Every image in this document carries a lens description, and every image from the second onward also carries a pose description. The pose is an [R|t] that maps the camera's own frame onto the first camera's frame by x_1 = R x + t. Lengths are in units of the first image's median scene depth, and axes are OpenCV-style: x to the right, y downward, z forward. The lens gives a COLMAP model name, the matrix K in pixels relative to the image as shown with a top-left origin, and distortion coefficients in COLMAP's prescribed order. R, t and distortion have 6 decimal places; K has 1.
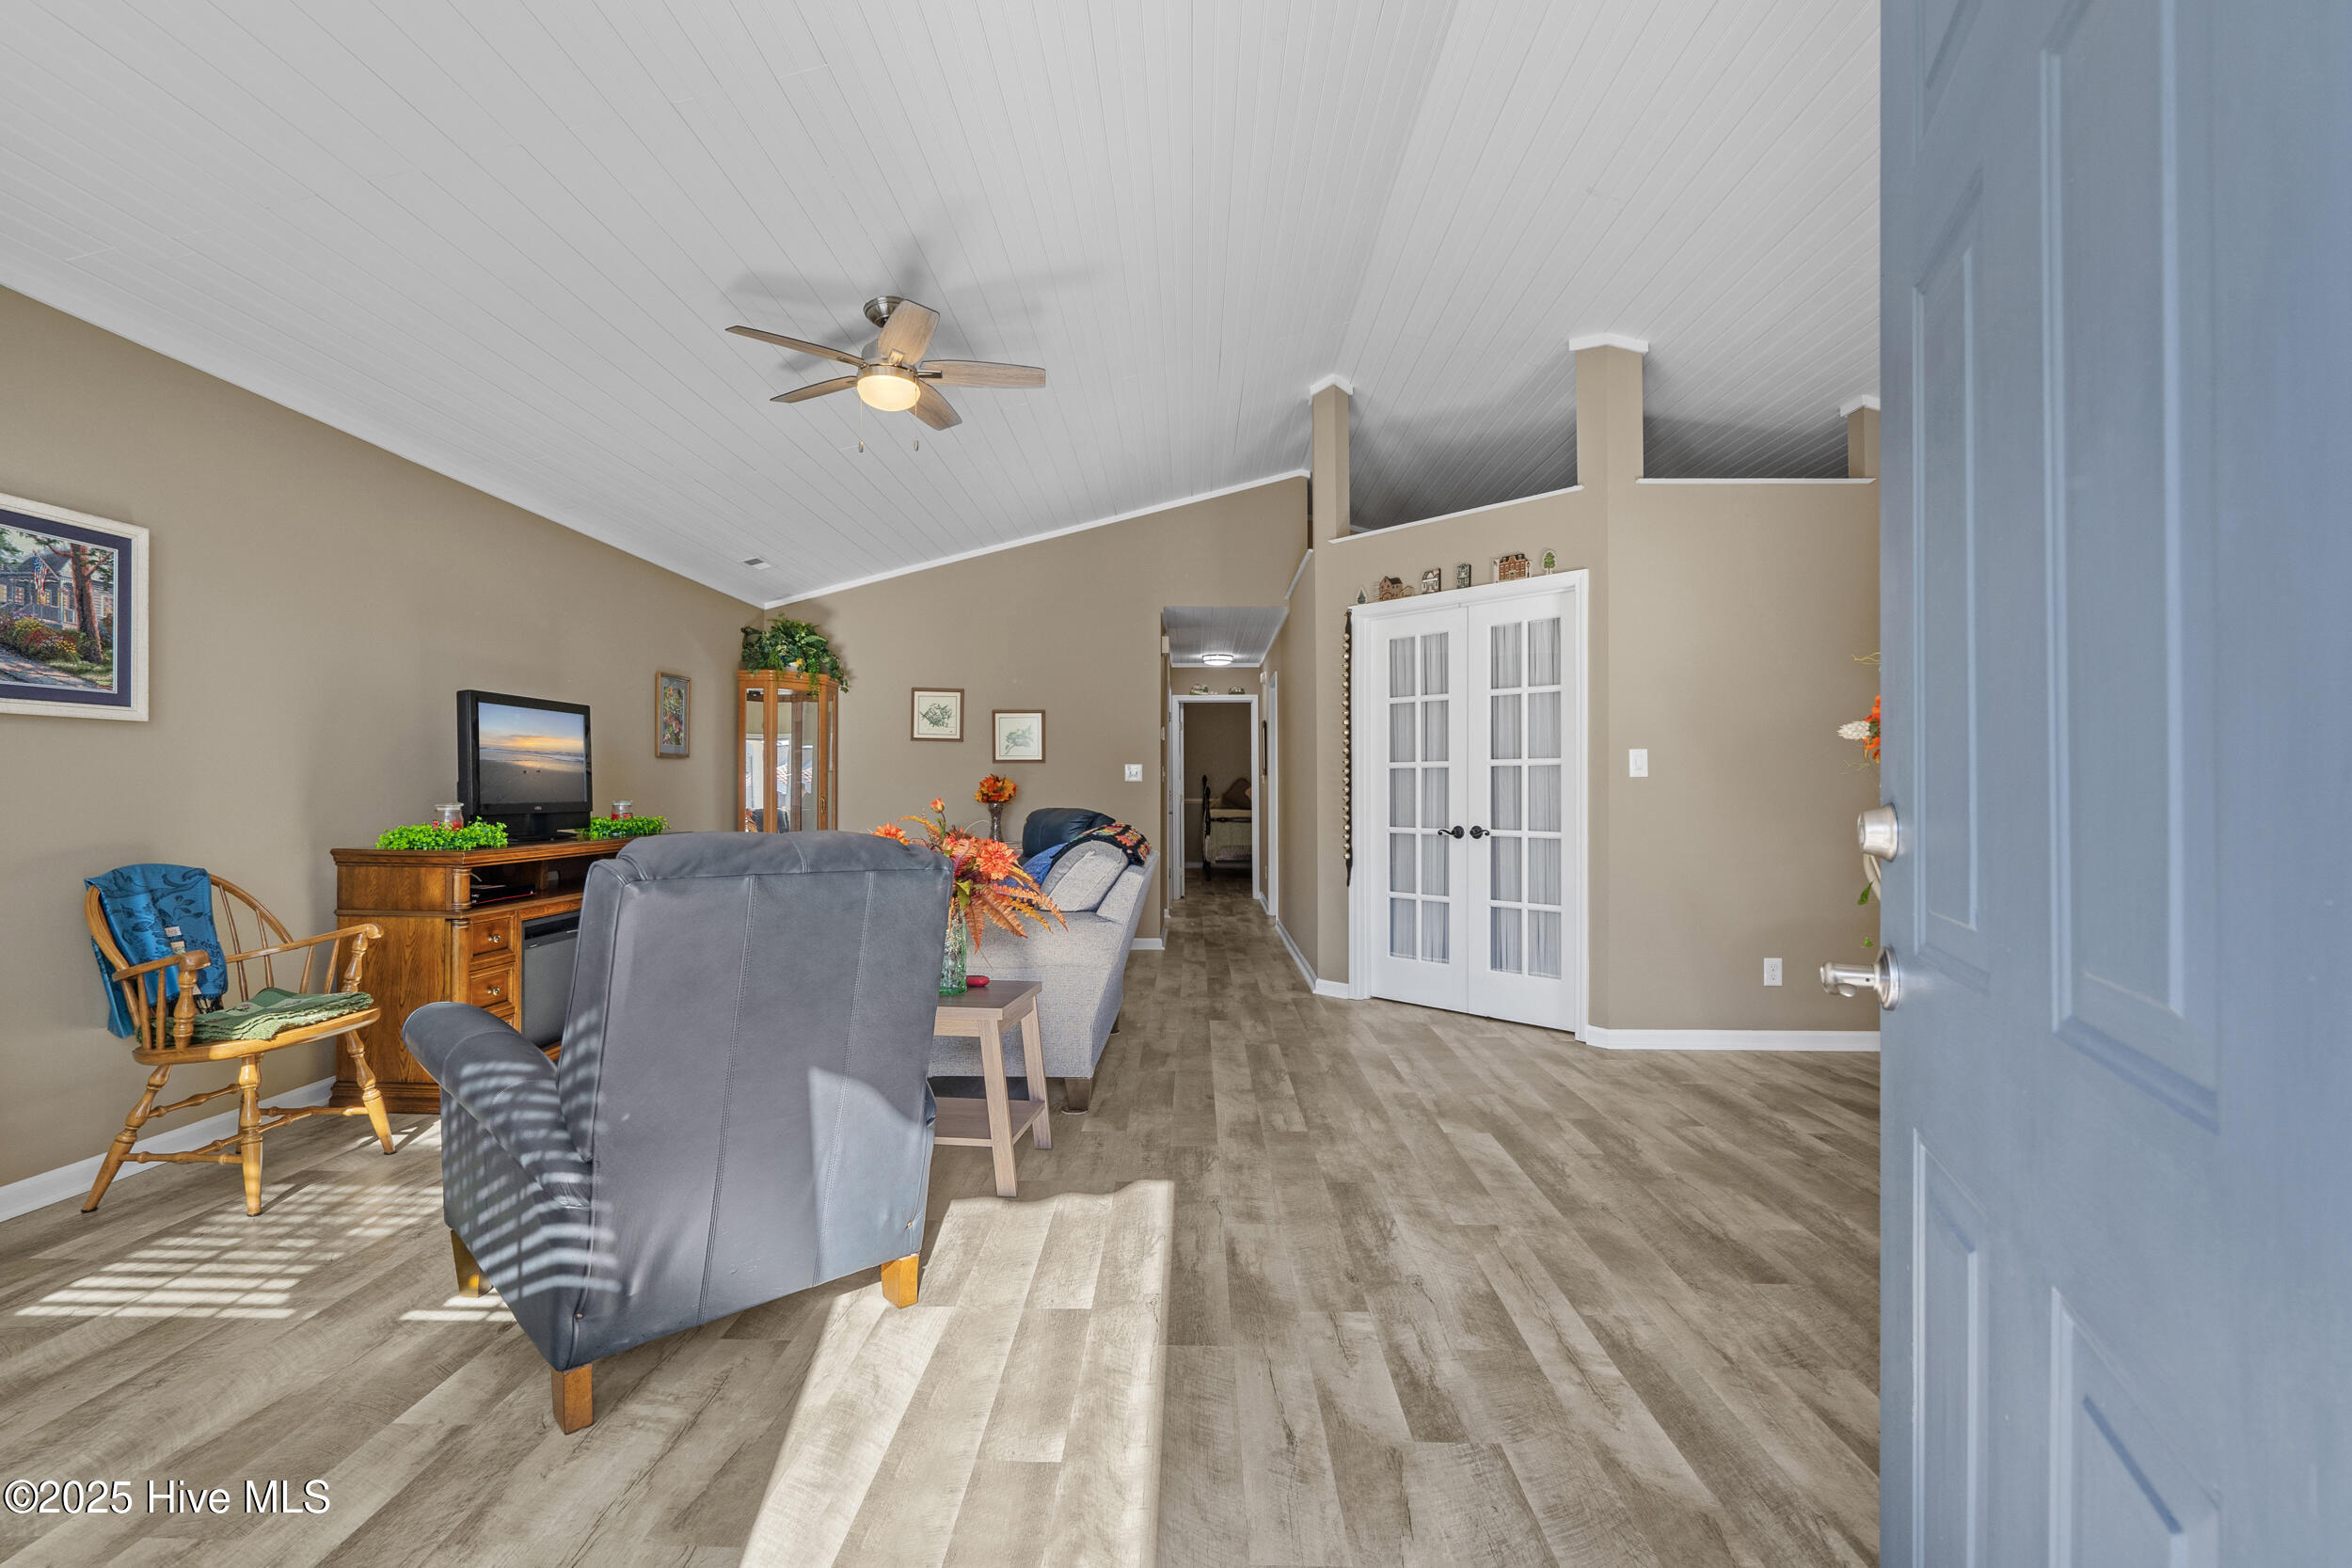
lens RADIAL K [[1073.2, 0, 1176.0], [0, 1073.2, 784.0], [0, 0, 1]] dist [-0.002507, -0.000344]
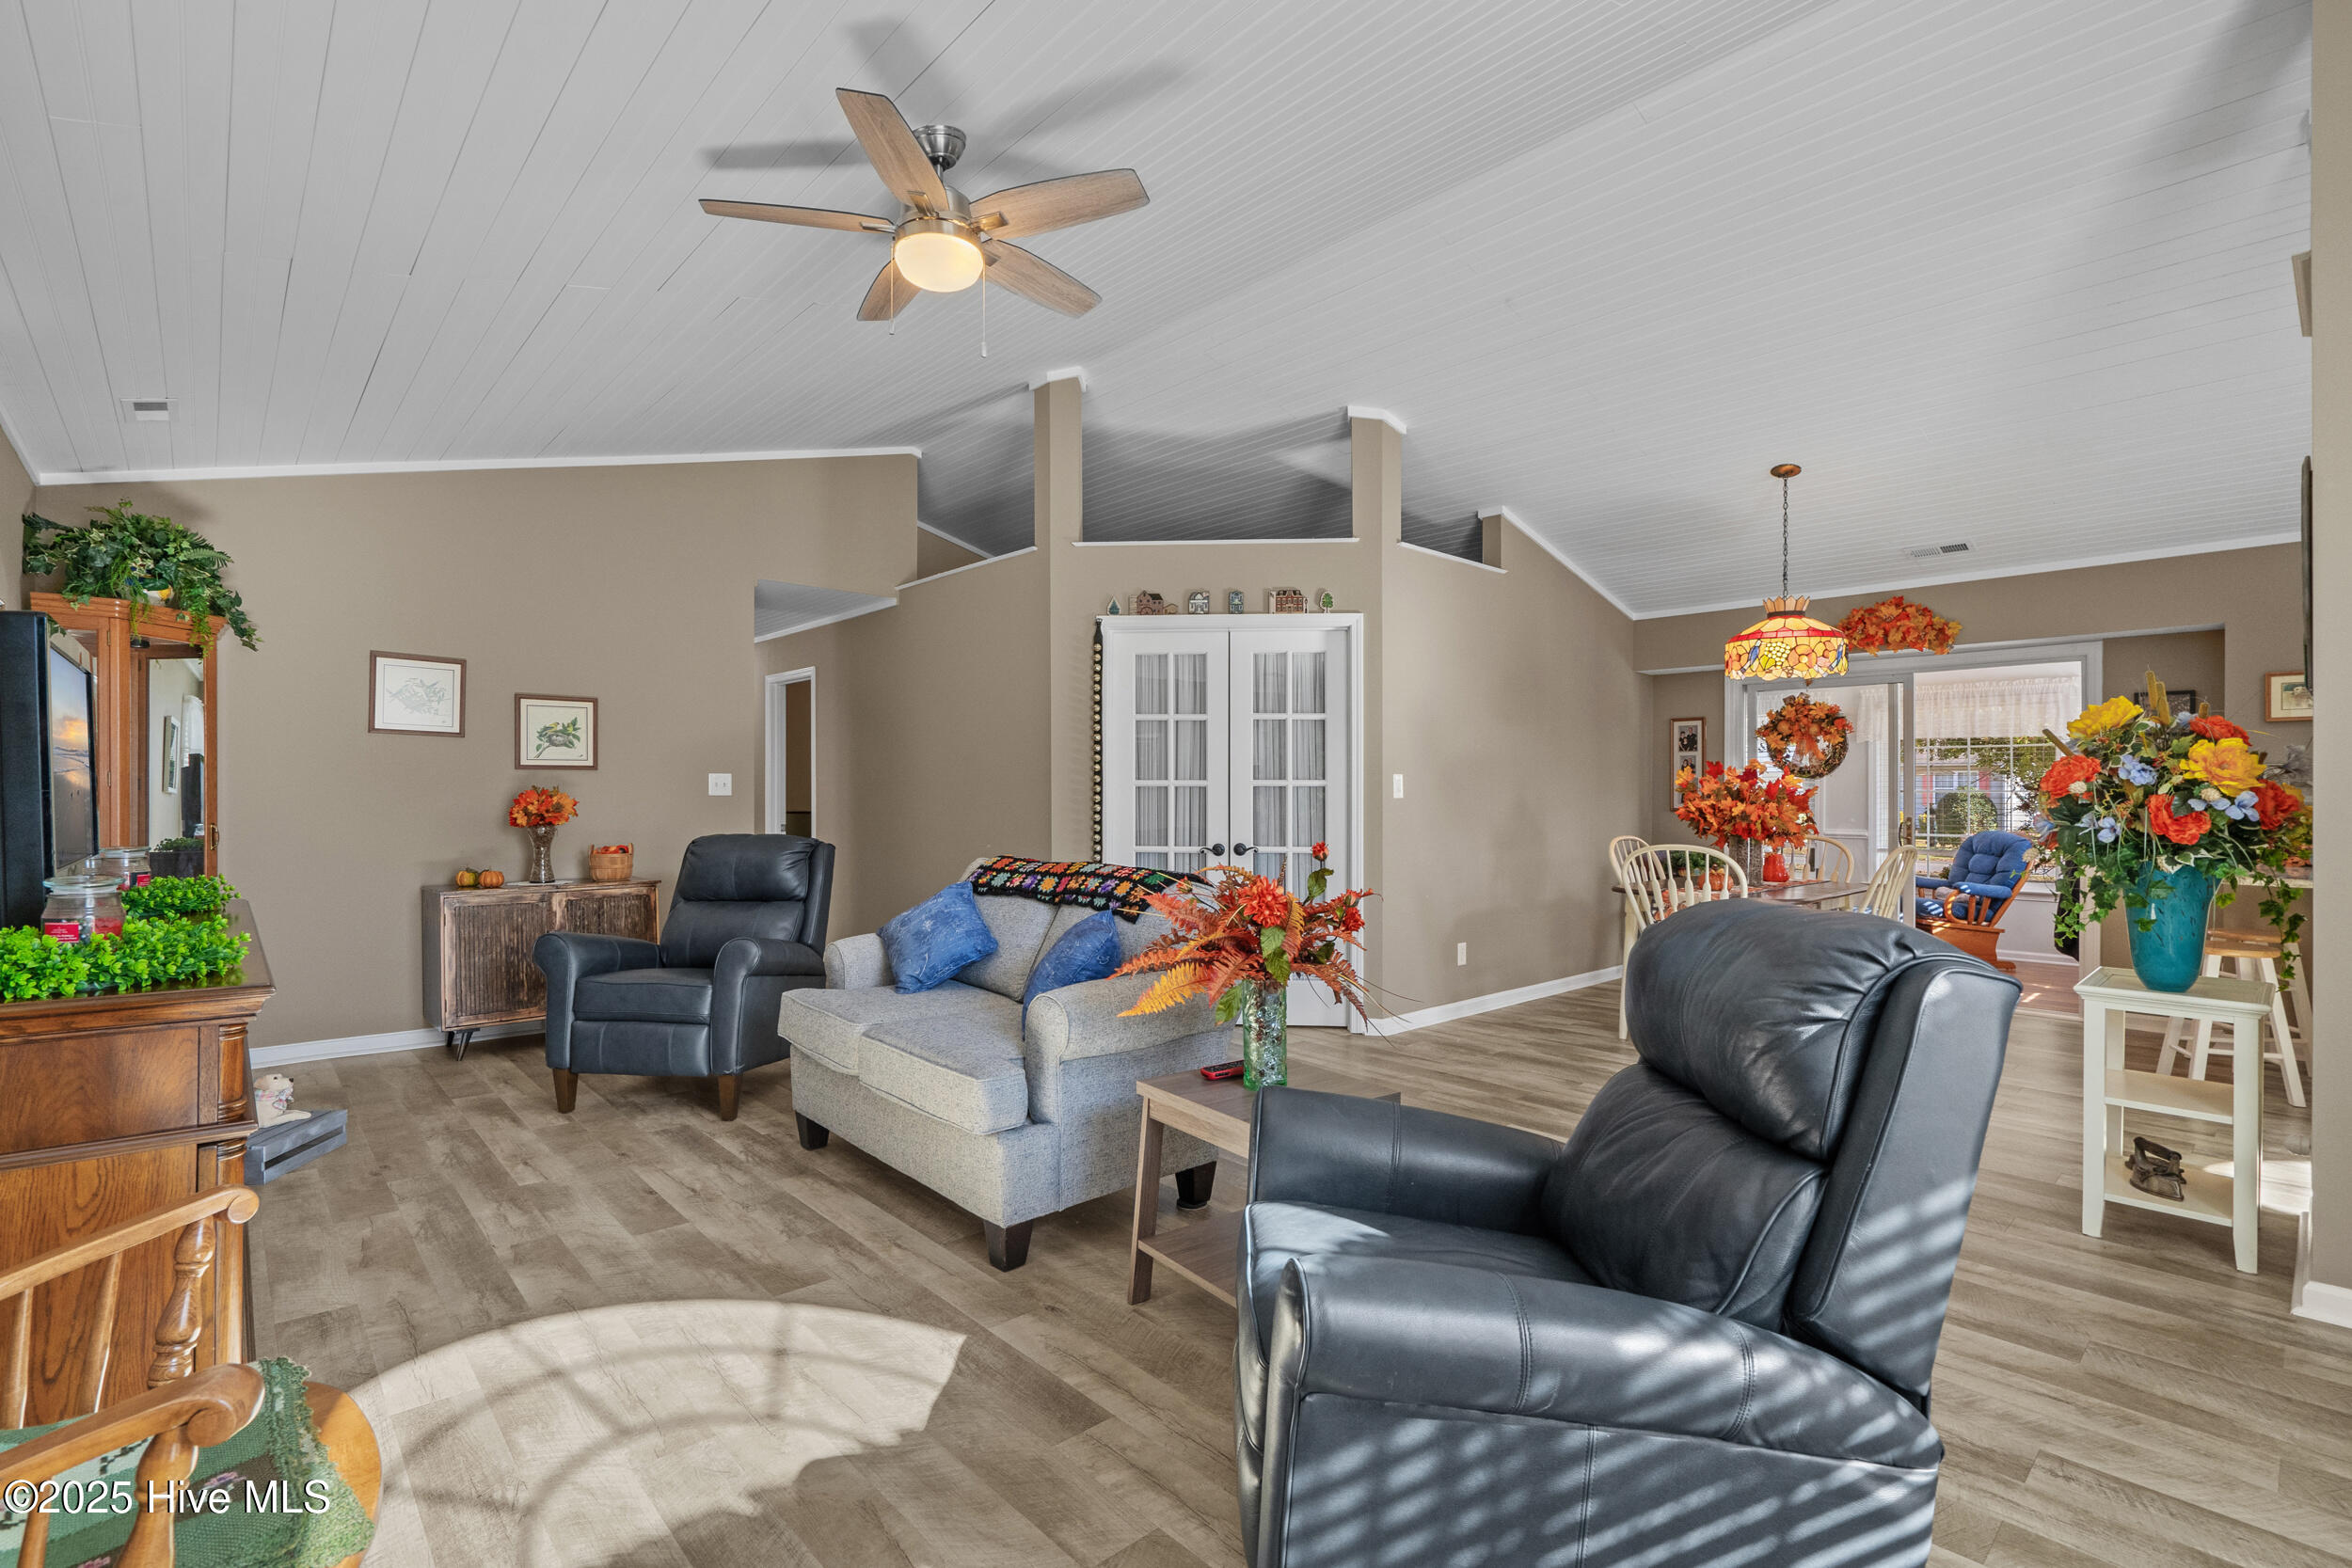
lens RADIAL K [[1073.2, 0, 1176.0], [0, 1073.2, 784.0], [0, 0, 1]] dist [-0.002507, -0.000344]
pose [[0.728821, 0.005873, 0.684679, -0.521142], [-0.005688, 0.999981, -0.002523, -0.016827], [-0.684681, -0.002056, 0.728840, 0.306944]]
